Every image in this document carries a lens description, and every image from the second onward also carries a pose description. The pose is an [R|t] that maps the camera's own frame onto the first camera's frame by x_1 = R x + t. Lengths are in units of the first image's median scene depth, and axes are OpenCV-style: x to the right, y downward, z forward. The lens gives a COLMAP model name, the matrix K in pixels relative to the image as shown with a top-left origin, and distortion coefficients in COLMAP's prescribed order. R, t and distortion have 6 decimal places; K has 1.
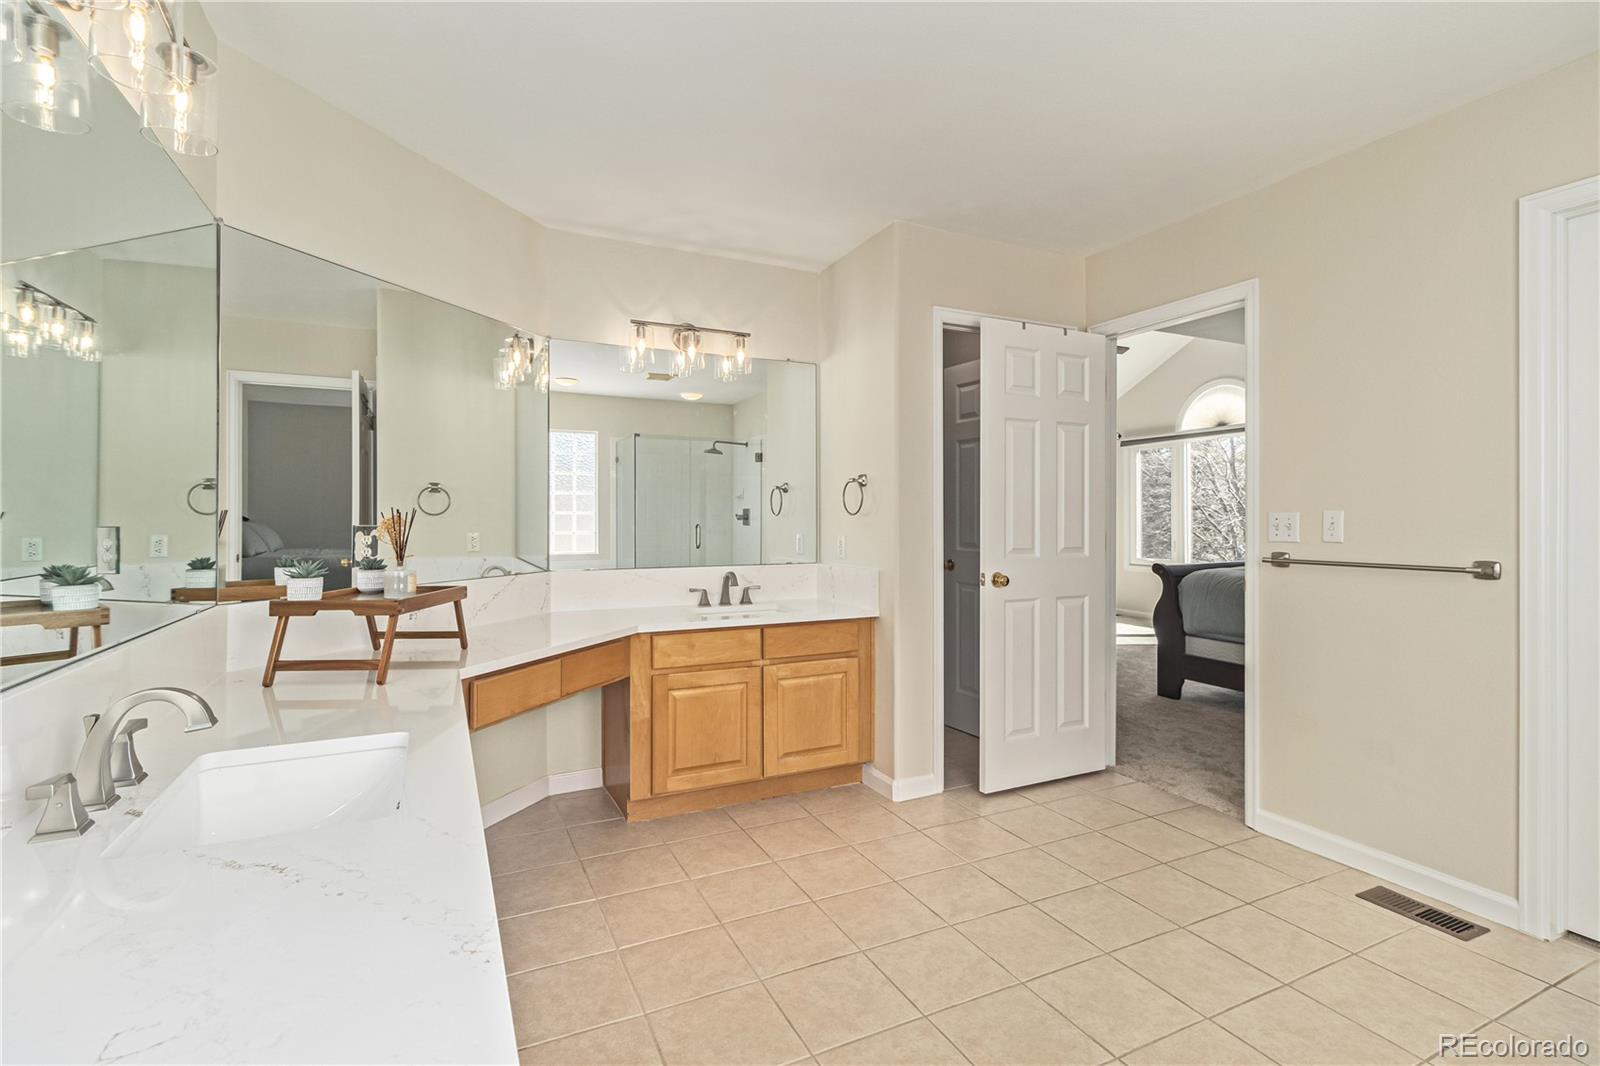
lens RADIAL K [[746.4, 0, 800.2], [0, 746.4, 523.0], [0, 0, 1]] dist [-0.000946, -0.000044]
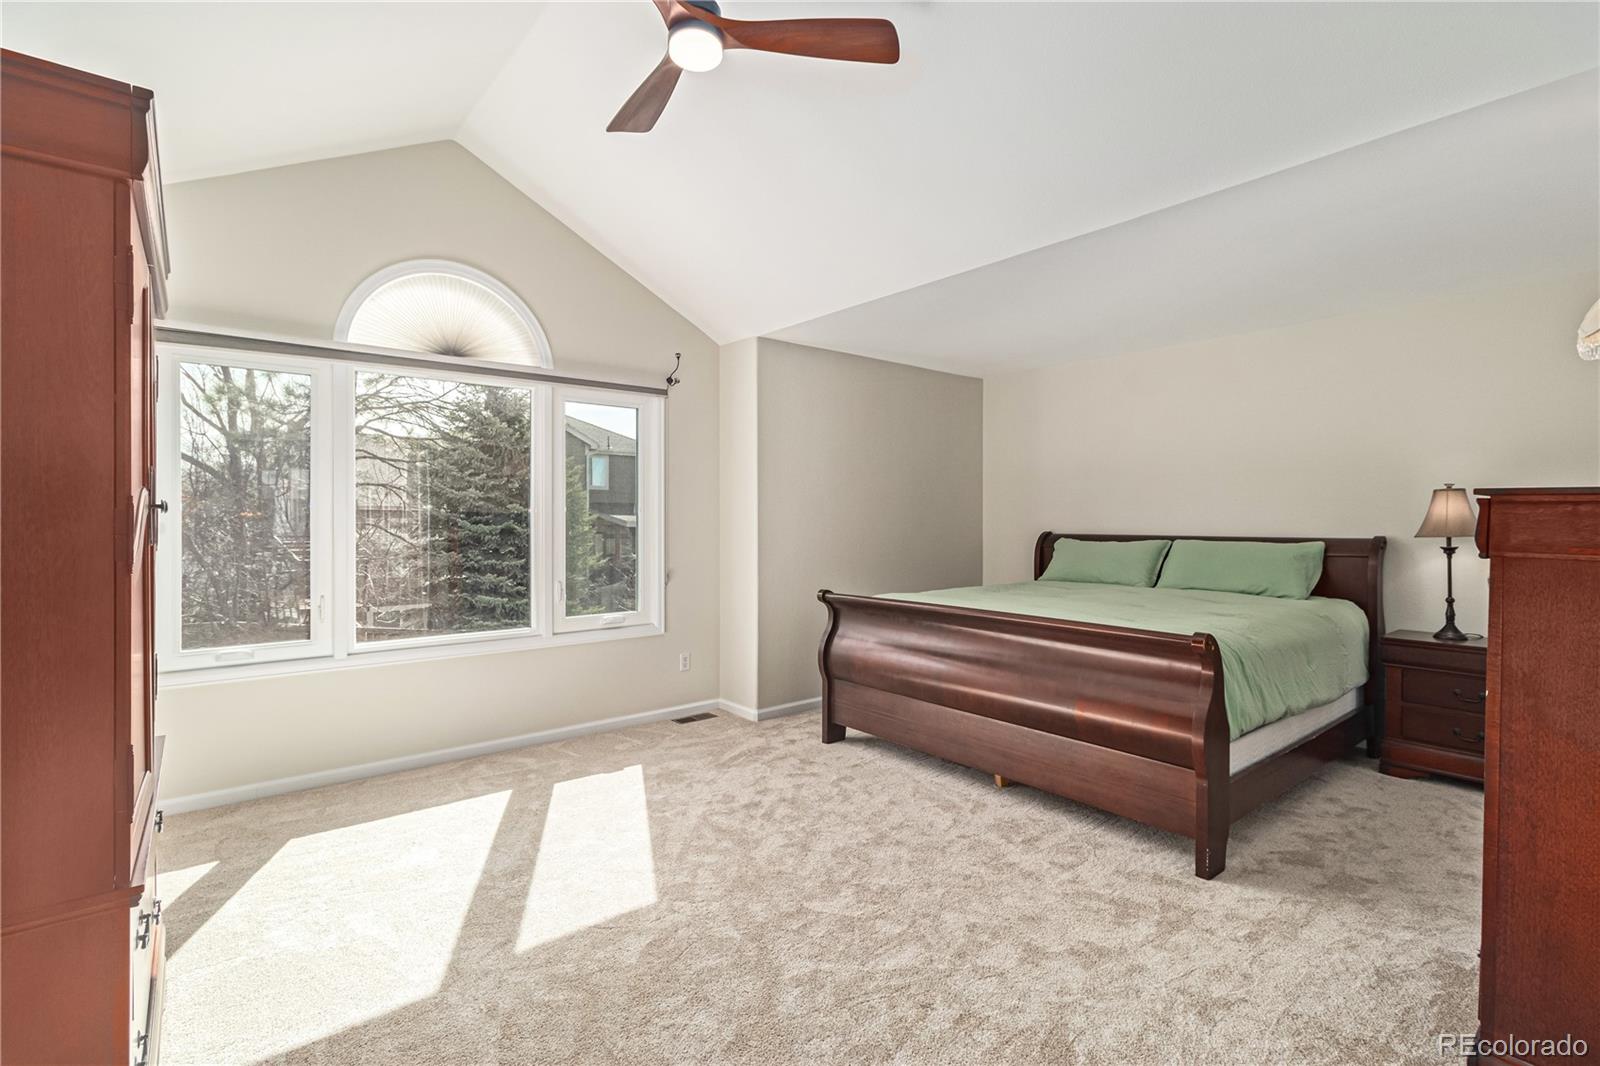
lens RADIAL K [[746.4, 0, 799.5], [0, 746.4, 526.4], [0, 0, 1]] dist [-0.000946, -0.000044]
pose [[-0.226067, -0.010596, 0.974054, 0.000299], [0.006255, 0.999904, 0.012329, -0.014383], [-0.974092, 0.008880, -0.225979, 0.839740]]
